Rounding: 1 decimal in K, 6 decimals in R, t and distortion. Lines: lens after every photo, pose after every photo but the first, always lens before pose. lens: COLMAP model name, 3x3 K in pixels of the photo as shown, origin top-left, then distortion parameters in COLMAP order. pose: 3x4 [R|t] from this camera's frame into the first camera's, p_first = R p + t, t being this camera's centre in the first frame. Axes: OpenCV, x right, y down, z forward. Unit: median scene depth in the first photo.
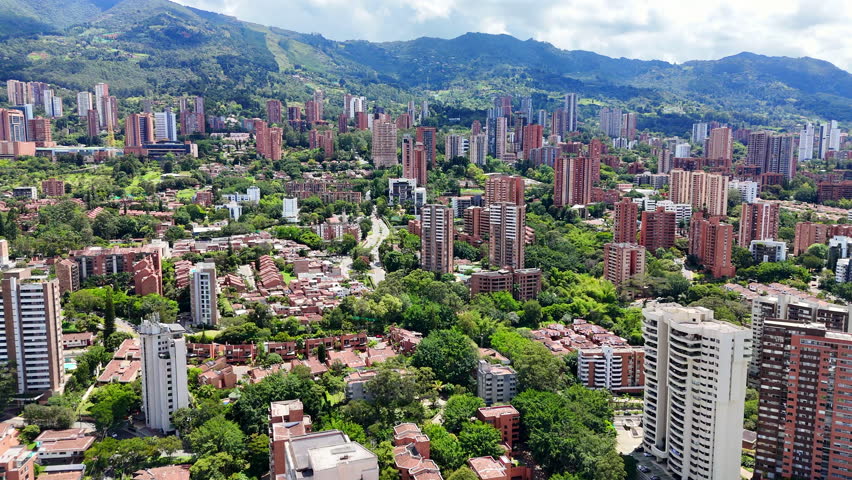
lens RADIAL K [[618.7, 0, 423.2], [0, 618.7, 239.0], [0, 0, 1]] dist [0.071039, -0.084350]
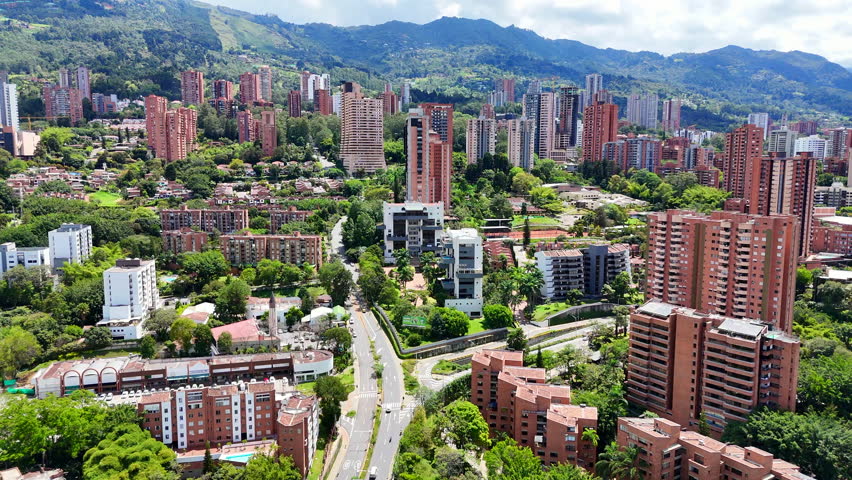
lens RADIAL K [[618.7, 0, 423.2], [0, 618.7, 239.0], [0, 0, 1]] dist [0.071039, -0.084350]
pose [[0.998356, -0.006012, 0.057010, -0.030549], [0.005889, 0.999980, 0.002336, -0.042176], [-0.057023, -0.001997, 0.998371, 0.317721]]
